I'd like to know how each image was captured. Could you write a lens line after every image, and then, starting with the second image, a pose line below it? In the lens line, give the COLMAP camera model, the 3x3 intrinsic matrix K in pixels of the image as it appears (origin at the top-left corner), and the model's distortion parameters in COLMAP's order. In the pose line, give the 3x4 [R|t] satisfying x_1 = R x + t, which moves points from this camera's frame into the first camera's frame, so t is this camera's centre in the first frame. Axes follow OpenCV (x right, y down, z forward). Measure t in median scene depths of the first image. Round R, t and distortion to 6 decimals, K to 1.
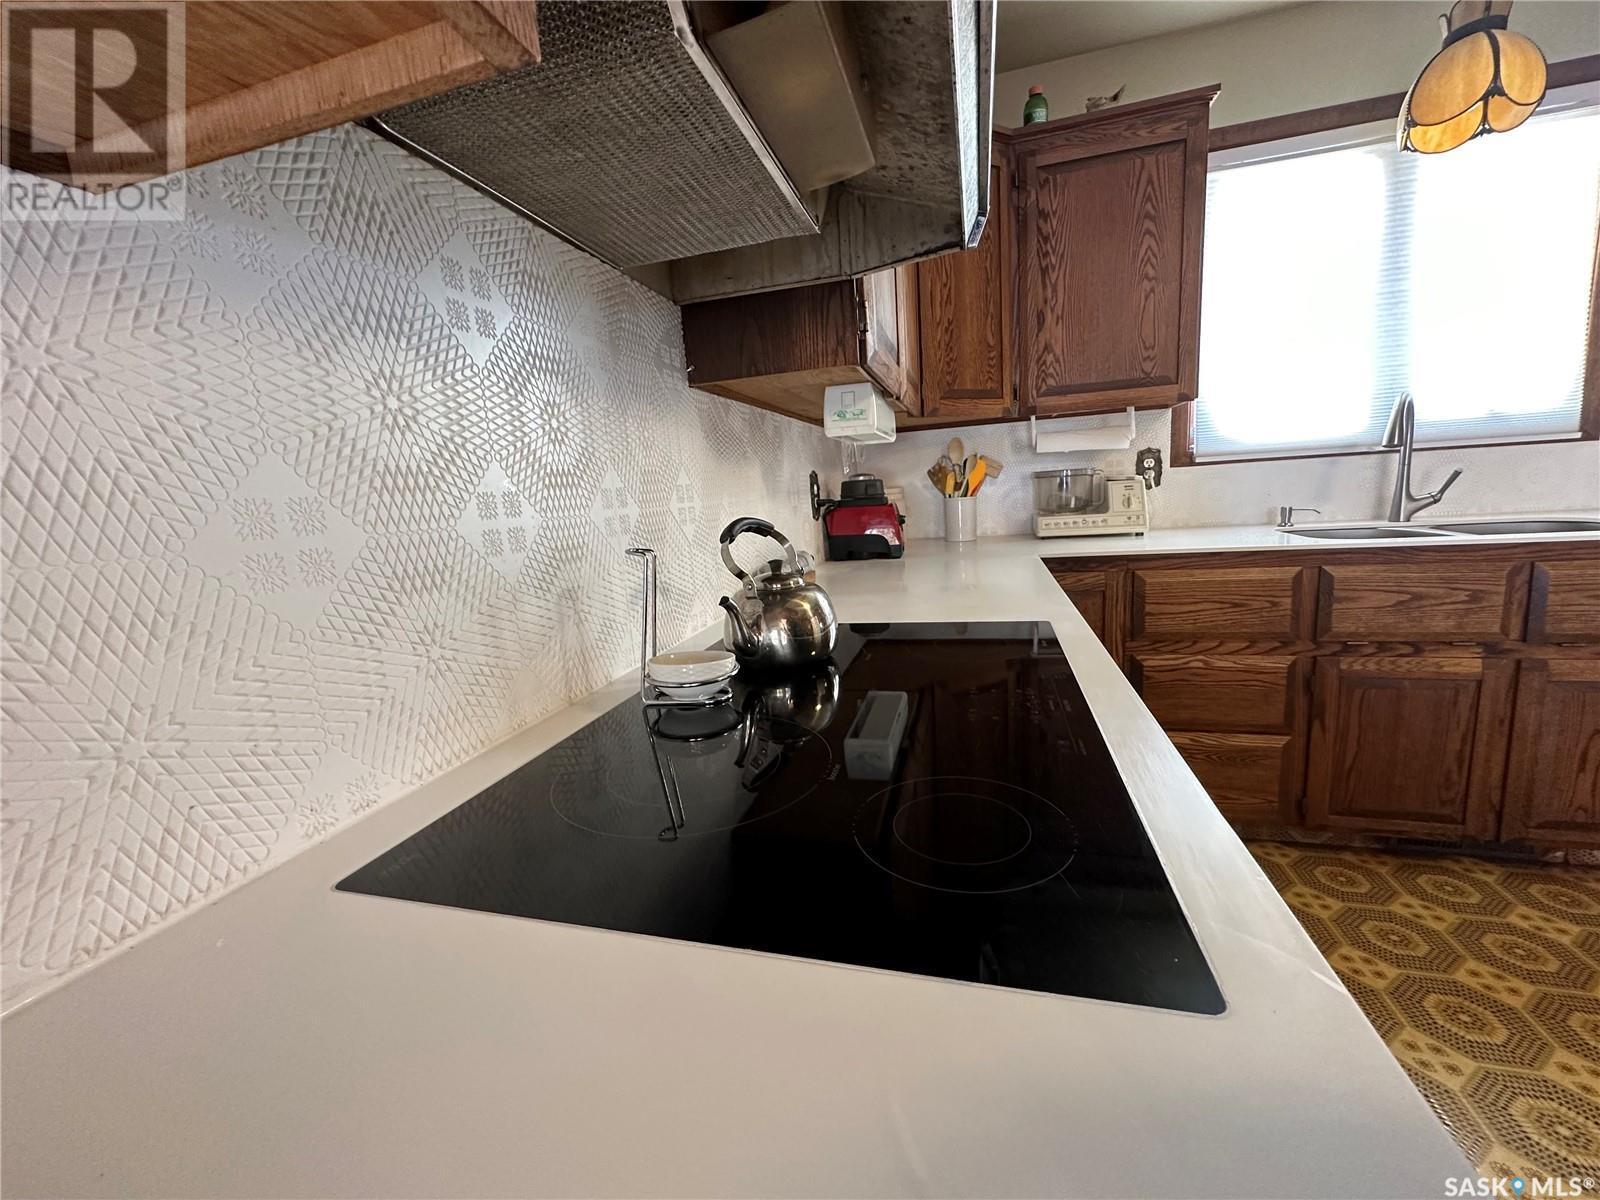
lens RADIAL K [[638.8, 0, 798.9], [0, 638.8, 597.8], [0, 0, 1]] dist [0.000412, 0.000293]
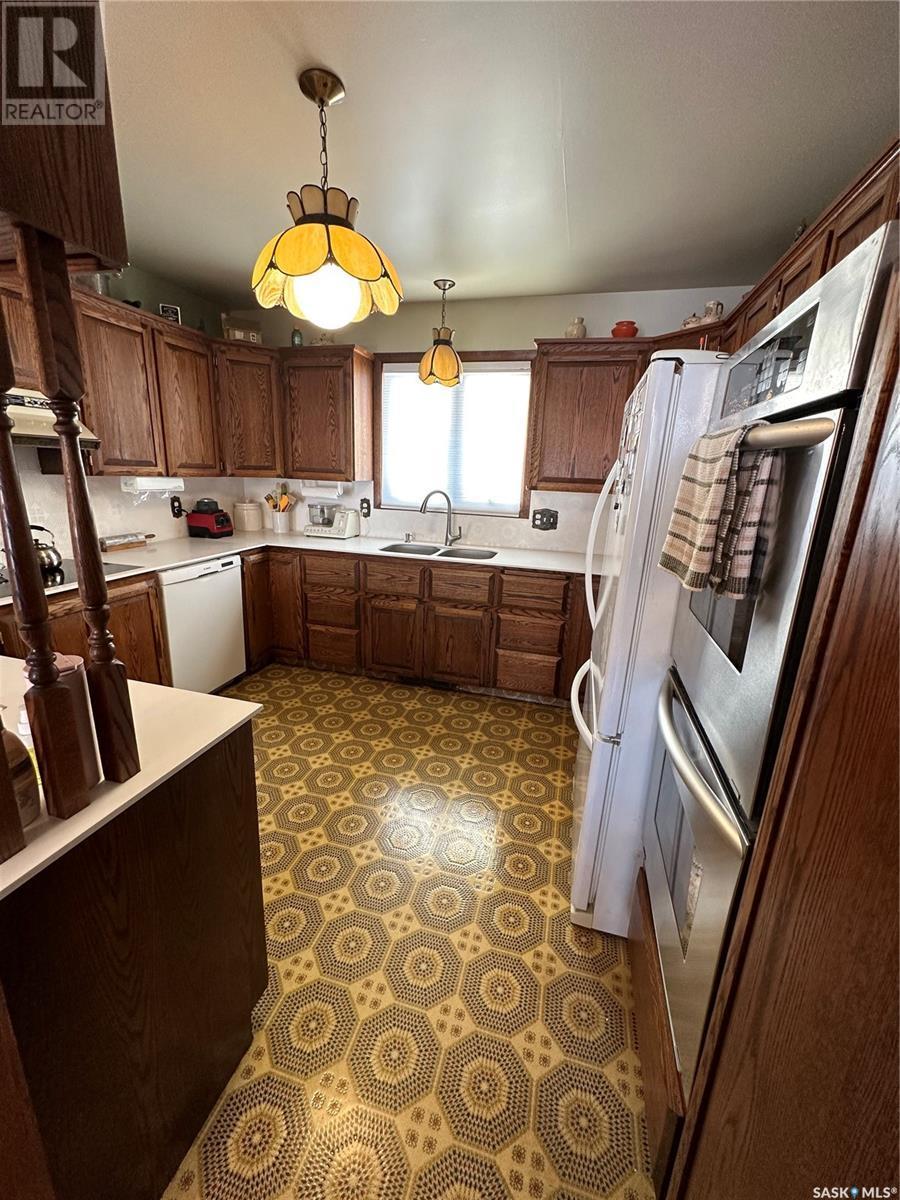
lens RADIAL K [[479.1, 0, 449.7], [0, 479.1, 598.9], [0, 0, 1]] dist [0.000412, 0.000293]
pose [[0.994330, 0.100448, 0.034915, 0.951070], [-0.103216, 0.990624, 0.089497, -0.089207], [-0.025597, -0.092594, 0.995375, -0.727874]]
